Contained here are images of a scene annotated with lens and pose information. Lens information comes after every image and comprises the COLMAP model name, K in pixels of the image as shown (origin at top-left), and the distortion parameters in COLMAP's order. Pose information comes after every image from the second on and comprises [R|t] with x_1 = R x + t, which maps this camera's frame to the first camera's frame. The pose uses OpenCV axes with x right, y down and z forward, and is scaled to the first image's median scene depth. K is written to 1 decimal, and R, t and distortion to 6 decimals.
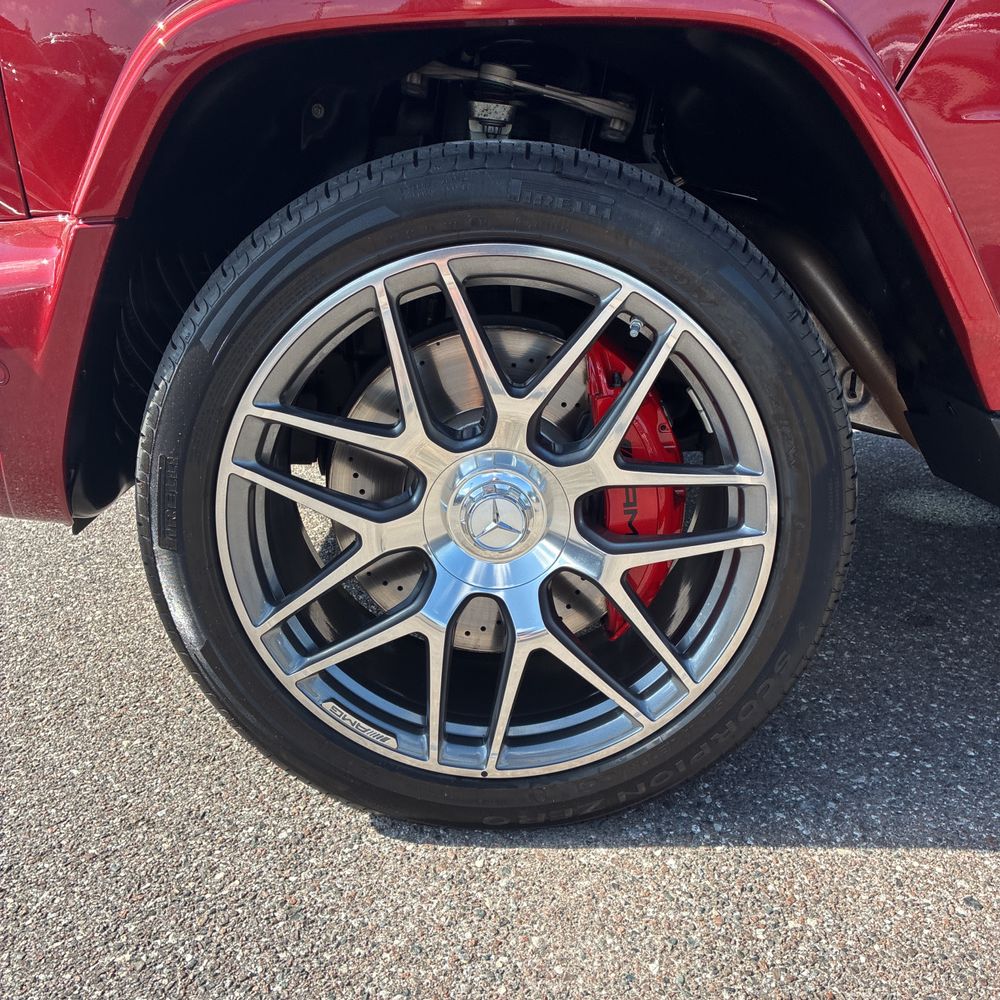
lens RADIAL K [[917.5, 0, 500.0], [0, 917.5, 500.0], [0, 0, 1]] dist [0.015730, 0.005334]
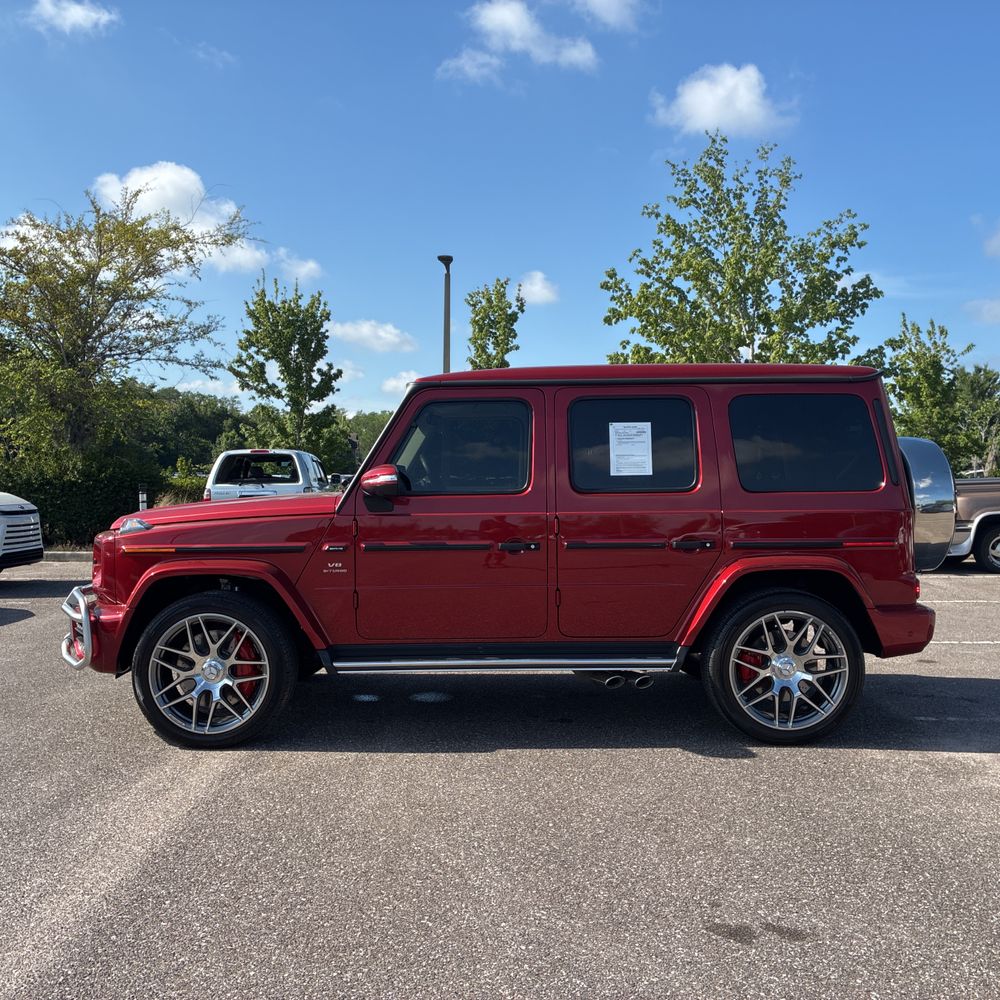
lens RADIAL K [[1067.4, 0, 473.8], [0, 1067.4, 502.9], [0, 0, 1]] dist [0.083396, -0.453389]
pose [[0.999380, 0.012039, -0.033094, 1.406090], [-0.019958, 0.967882, -0.250612, 0.494321], [0.029014, 0.251117, 0.967522, -4.125356]]
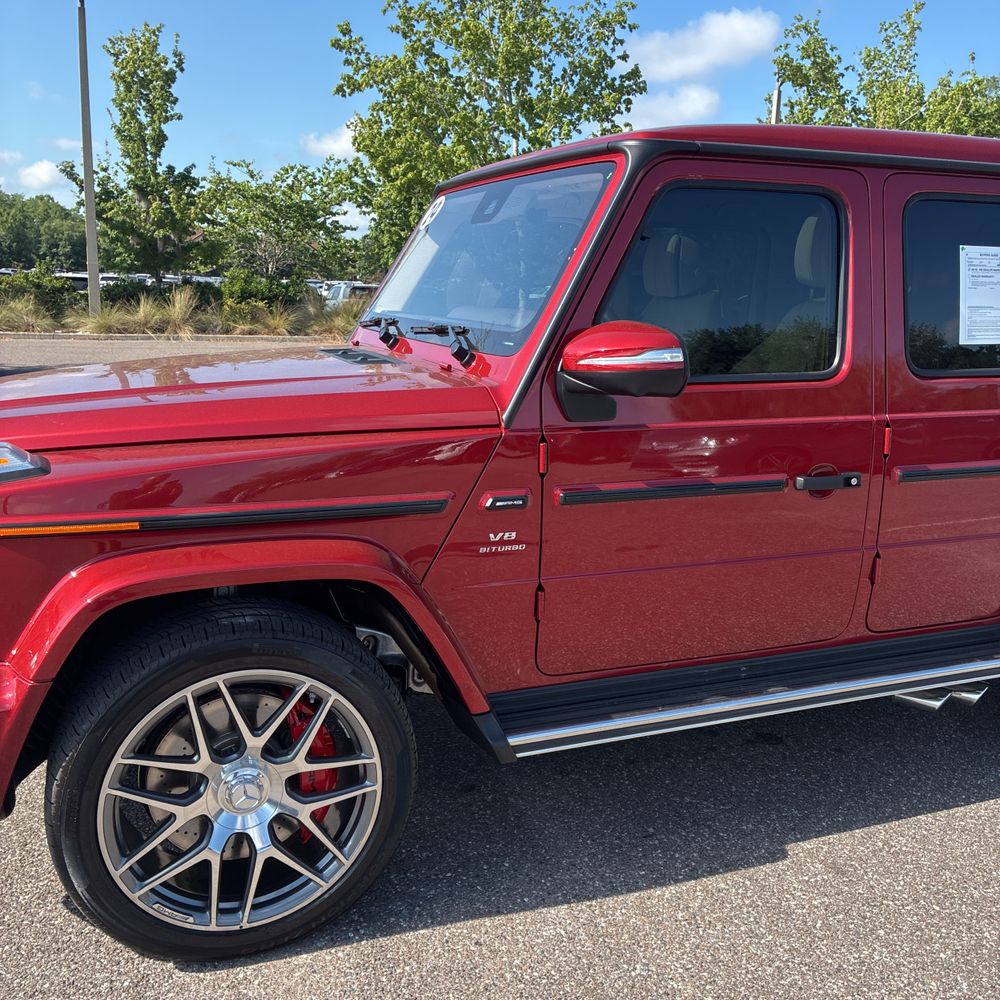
lens RADIAL K [[1030.9, 0, 487.5], [0, 1030.9, 501.2], [0, 0, 1]] dist [0.038332, -0.025516]
pose [[0.927462, -0.036613, 0.372120, -0.315169], [0.060945, 0.996688, -0.053834, -0.438733], [-0.368916, 0.072608, 0.926622, -1.258211]]
